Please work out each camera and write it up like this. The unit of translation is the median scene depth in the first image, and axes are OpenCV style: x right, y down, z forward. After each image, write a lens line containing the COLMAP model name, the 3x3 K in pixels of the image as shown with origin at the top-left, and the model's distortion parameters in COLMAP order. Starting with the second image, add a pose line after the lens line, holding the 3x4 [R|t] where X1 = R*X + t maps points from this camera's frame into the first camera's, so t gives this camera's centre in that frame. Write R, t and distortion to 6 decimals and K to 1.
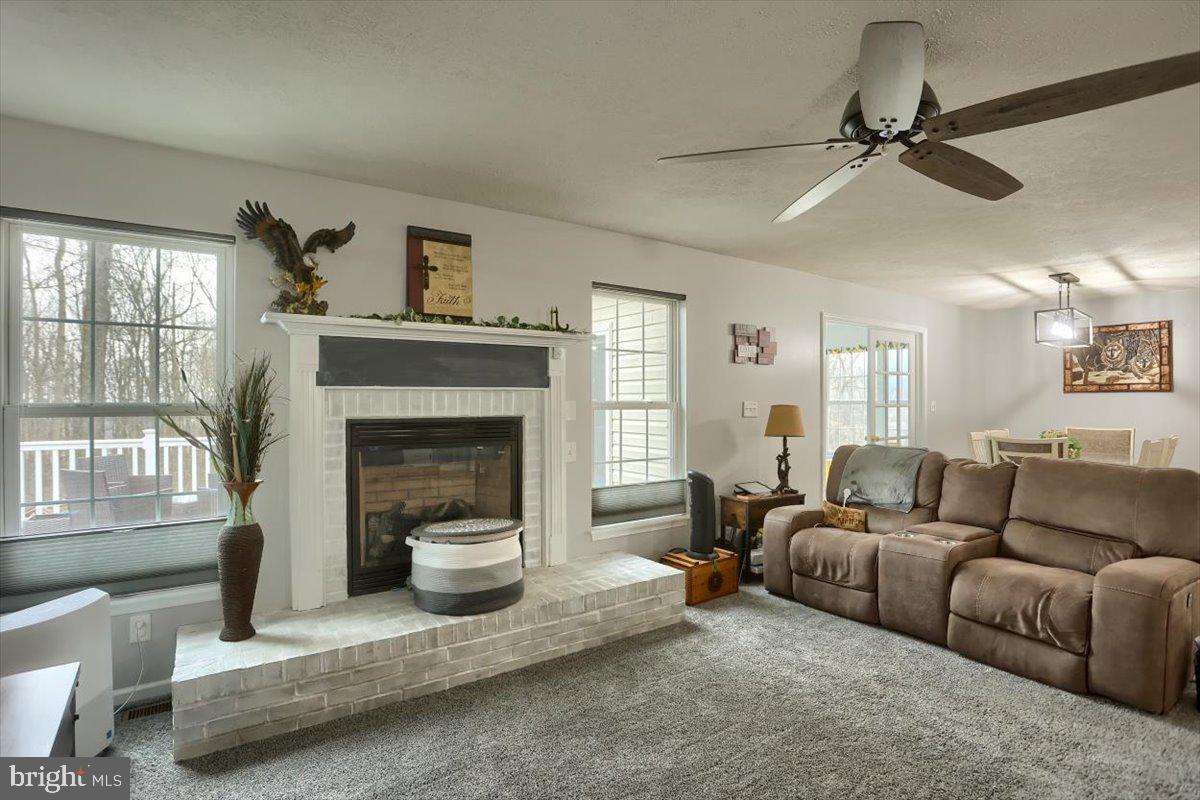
lens RADIAL K [[595.7, 0, 592.5], [0, 595.7, 400.0], [0, 0, 1]] dist [-0.021851, 0.003830]
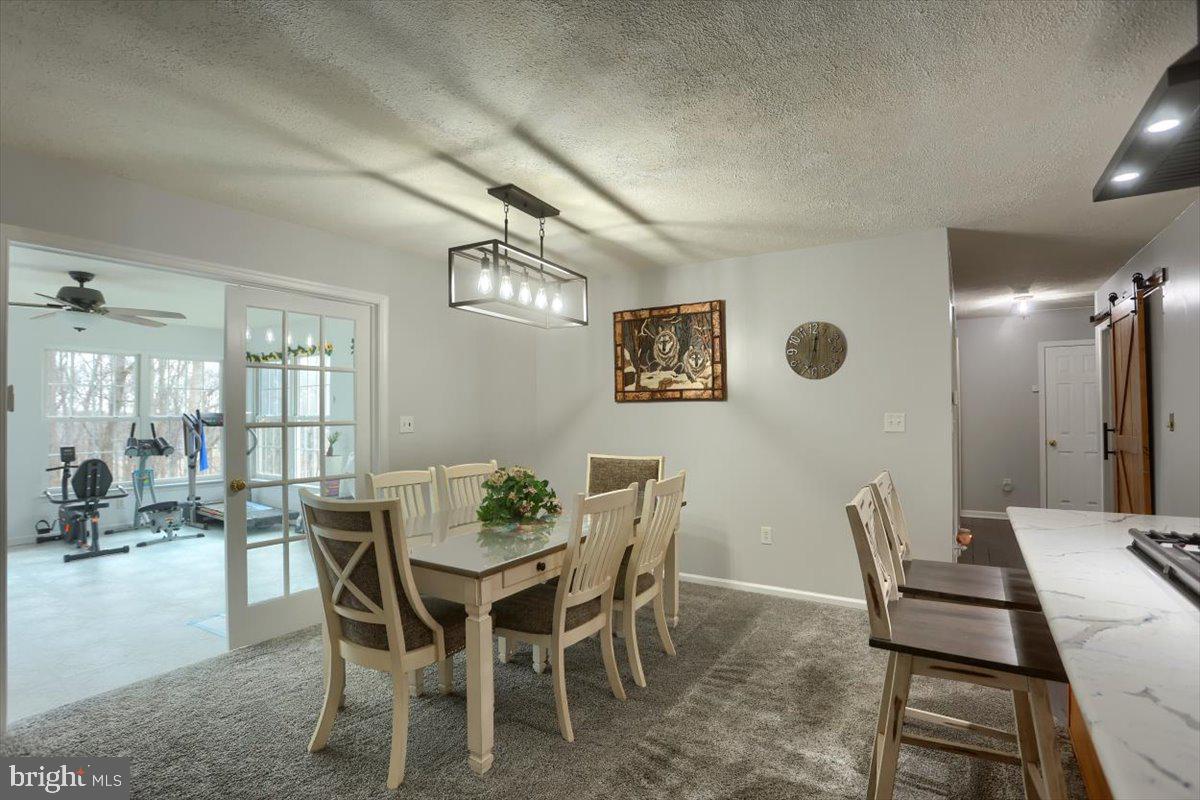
lens RADIAL K [[595.7, 0, 599.9], [0, 595.7, 402.2], [0, 0, 1]] dist [-0.021851, 0.003830]
pose [[0.930997, 0.002409, 0.365019, 0.565418], [0.003907, 0.999855, -0.016563, -0.000936], [-0.365006, 0.016846, 0.930853, 0.371226]]
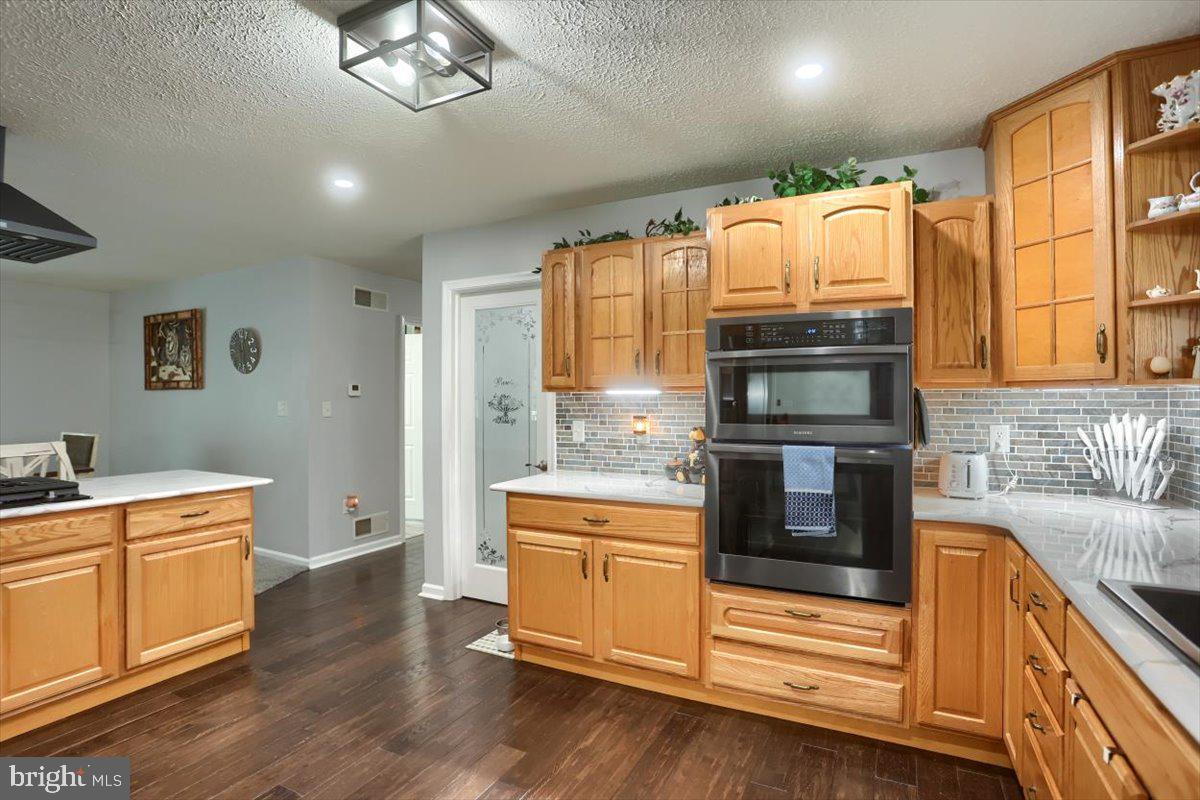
lens RADIAL K [[595.7, 0, 594.0], [0, 595.7, 397.2], [0, 0, 1]] dist [-0.021851, 0.003830]
pose [[0.909763, 0.004937, 0.415099, 1.120904], [-0.003512, 0.999985, -0.004195, -0.001609], [-0.415114, 0.002359, 0.909766, -0.055152]]
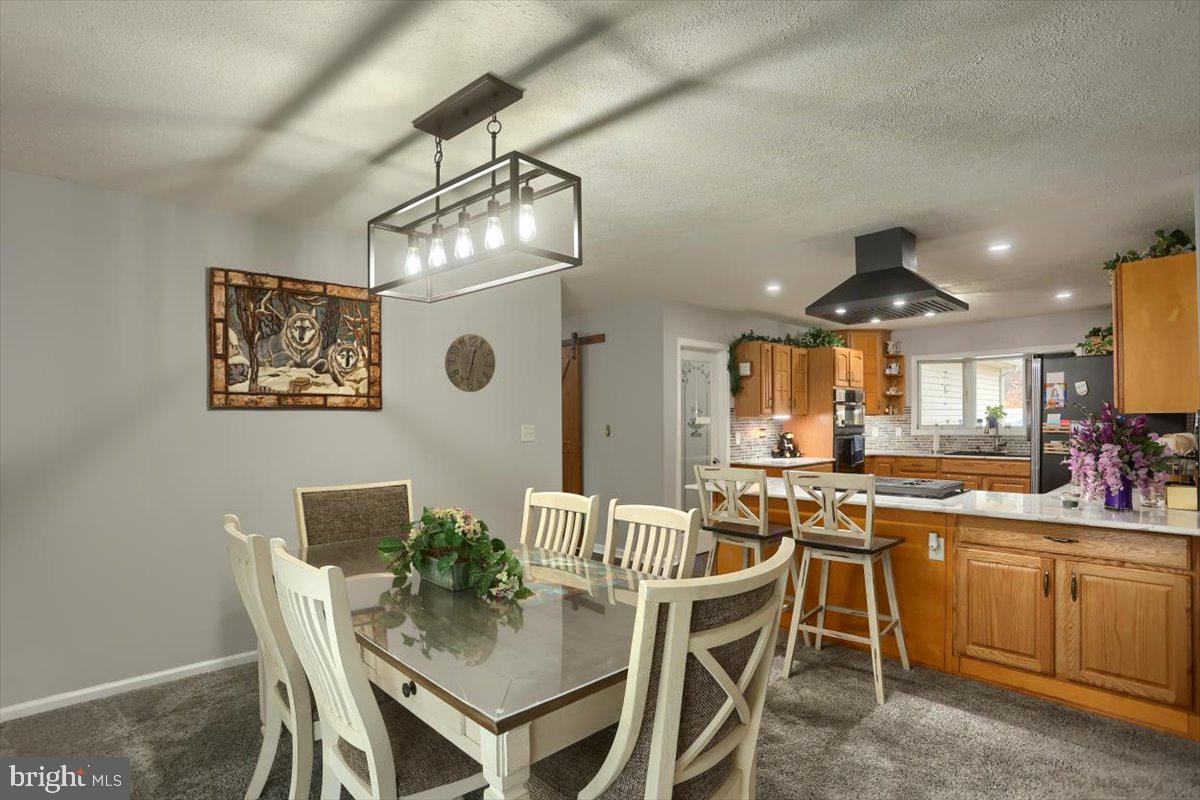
lens RADIAL K [[595.7, 0, 592.7], [0, 595.7, 410.0], [0, 0, 1]] dist [-0.021851, 0.003830]
pose [[-0.100590, 0.021768, 0.994690, 0.354545], [0.007420, 0.999749, -0.021128, -0.000350], [-0.994900, 0.005255, -0.100726, 0.817458]]
